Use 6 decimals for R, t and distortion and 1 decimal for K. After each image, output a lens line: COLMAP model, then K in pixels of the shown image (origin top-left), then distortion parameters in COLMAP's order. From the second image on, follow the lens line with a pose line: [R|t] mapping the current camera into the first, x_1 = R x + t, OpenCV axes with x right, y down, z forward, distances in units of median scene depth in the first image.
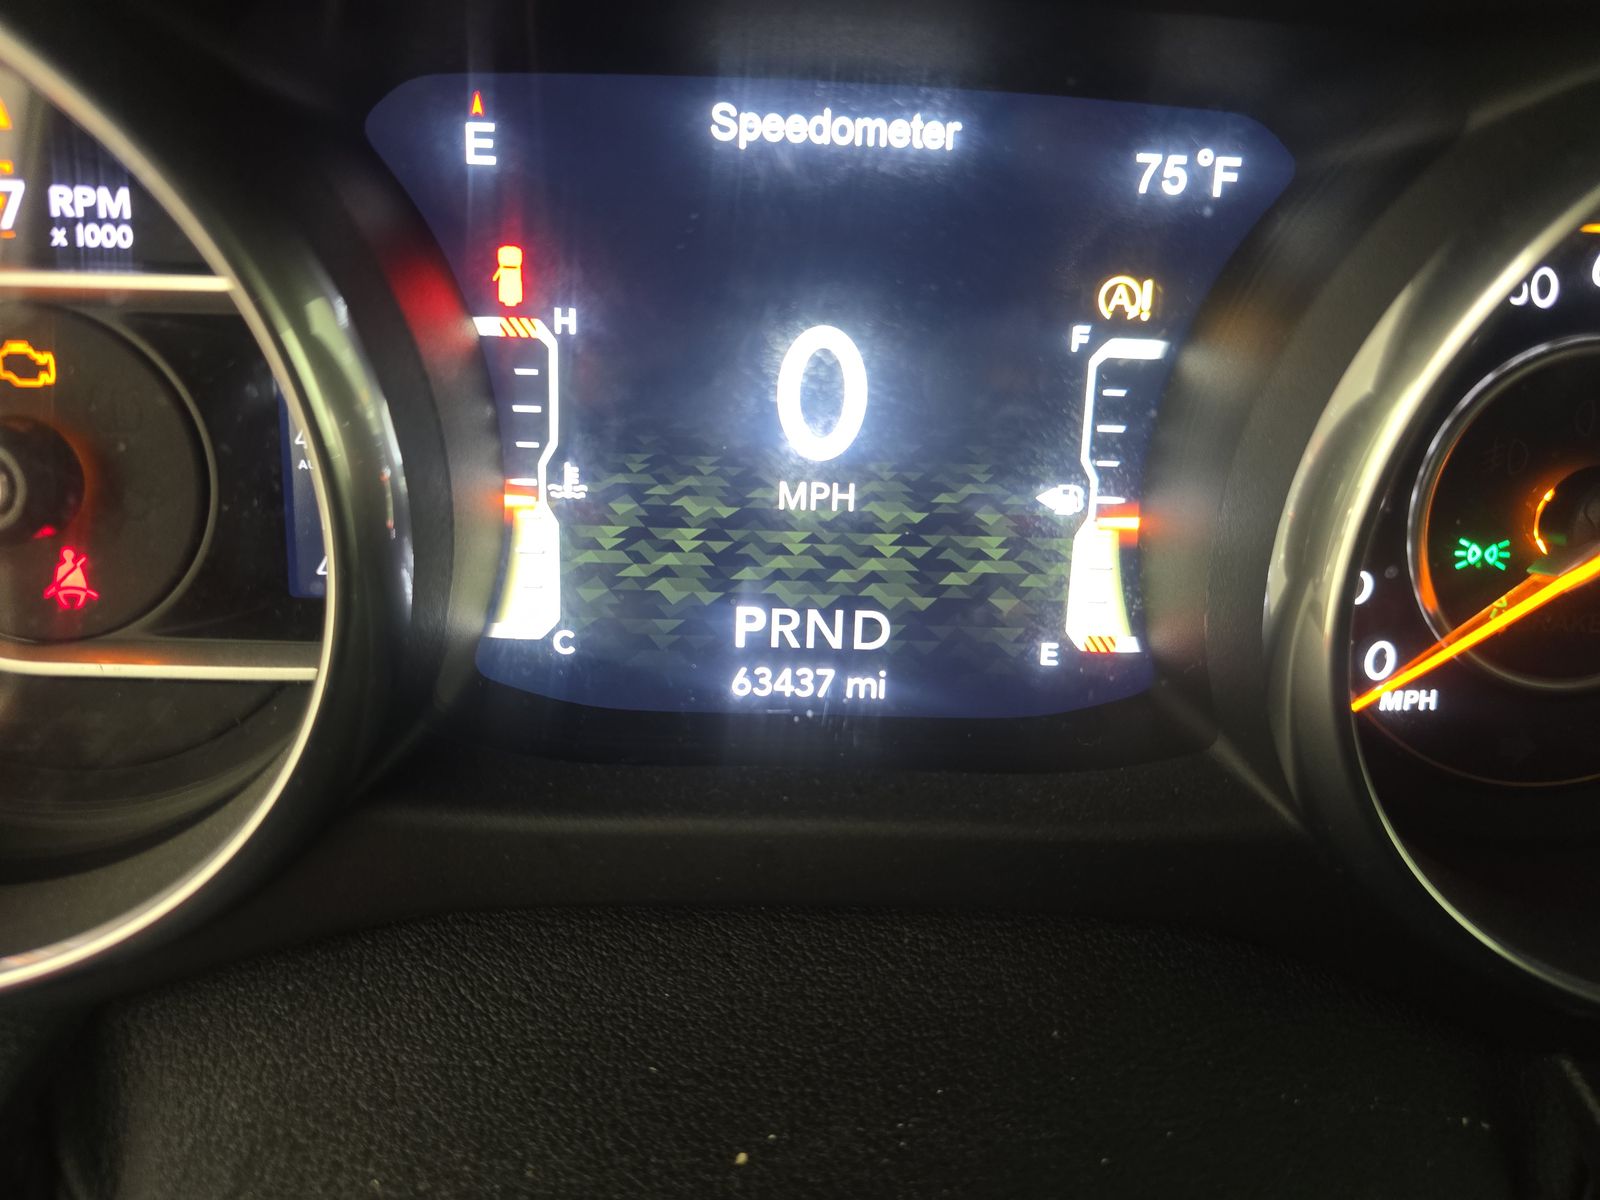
lens RADIAL K [[1088.4, 0, 800.0], [0, 1088.4, 600.0], [0, 0, 1]] dist [0.006973, 0.001508]
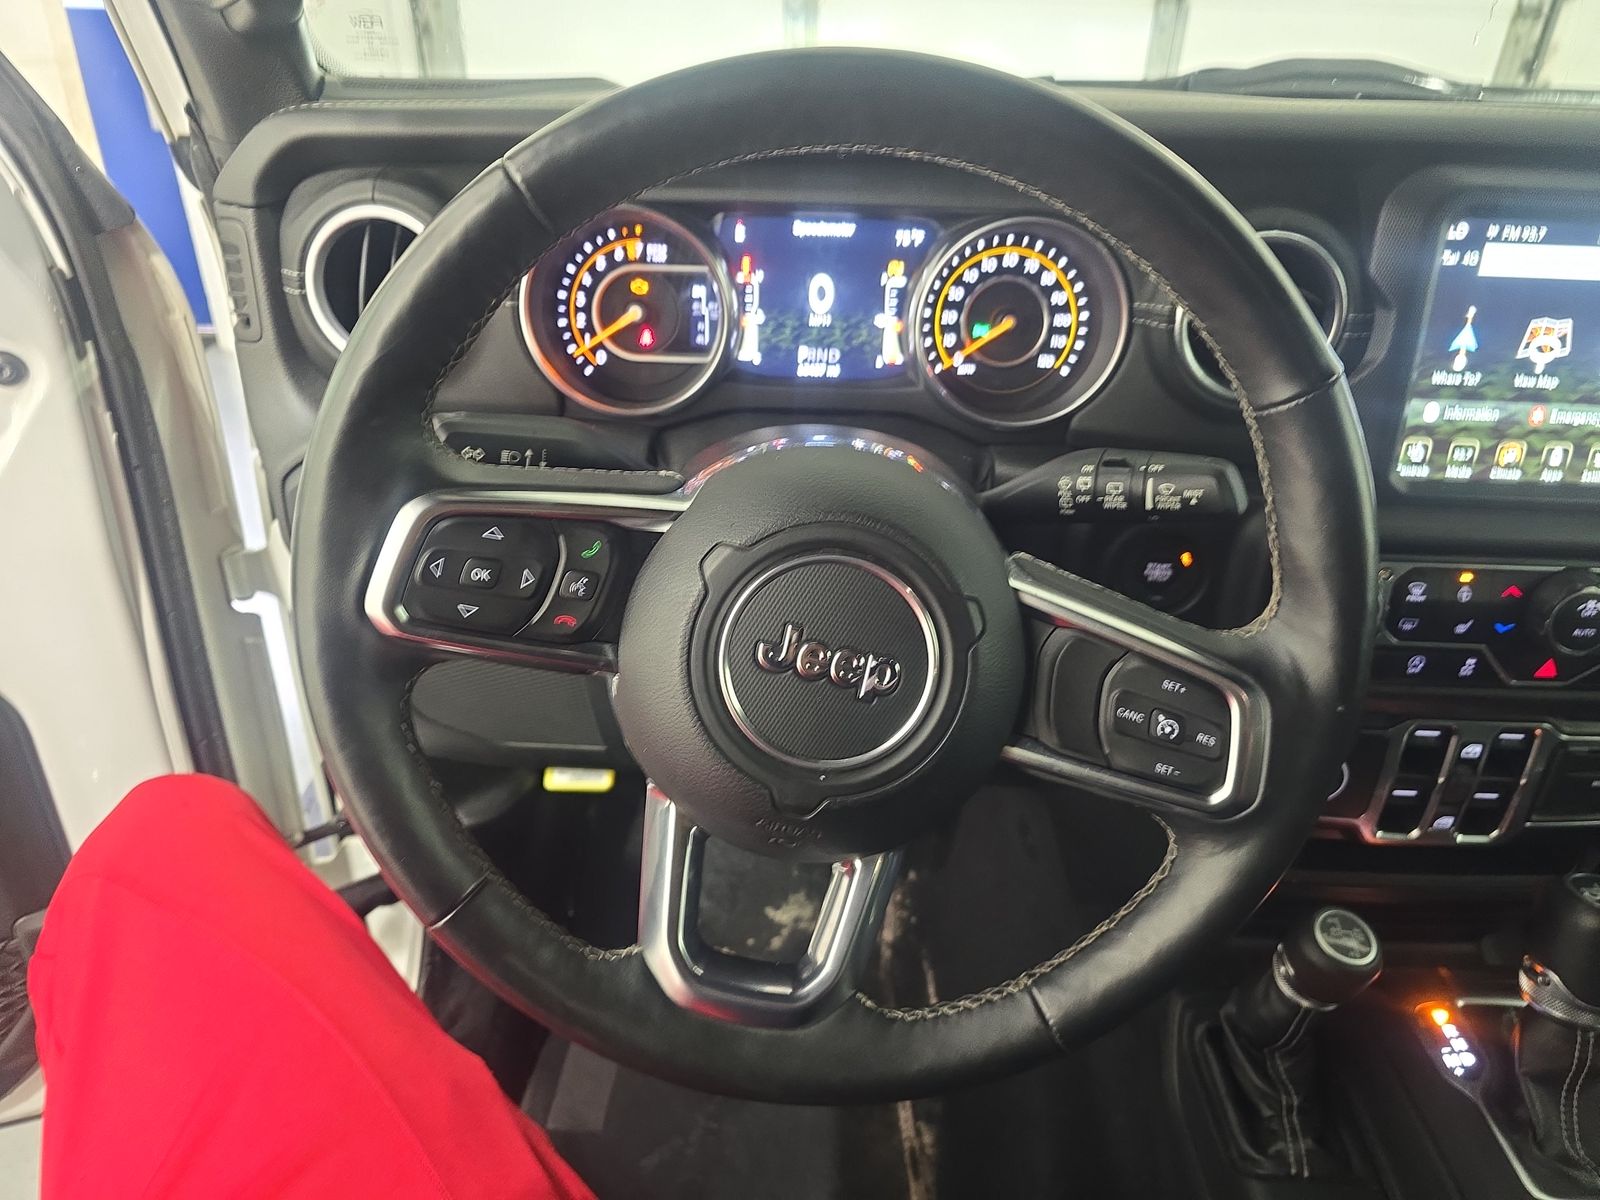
lens RADIAL K [[1088.4, 0, 800.0], [0, 1088.4, 600.0], [0, 0, 1]] dist [0.006973, 0.001508]
pose [[0.995241, -0.031553, 0.092190, -0.456941], [0.026217, 0.997941, 0.058530, 0.692397], [-0.093847, -0.055835, 0.994020, -3.010158]]
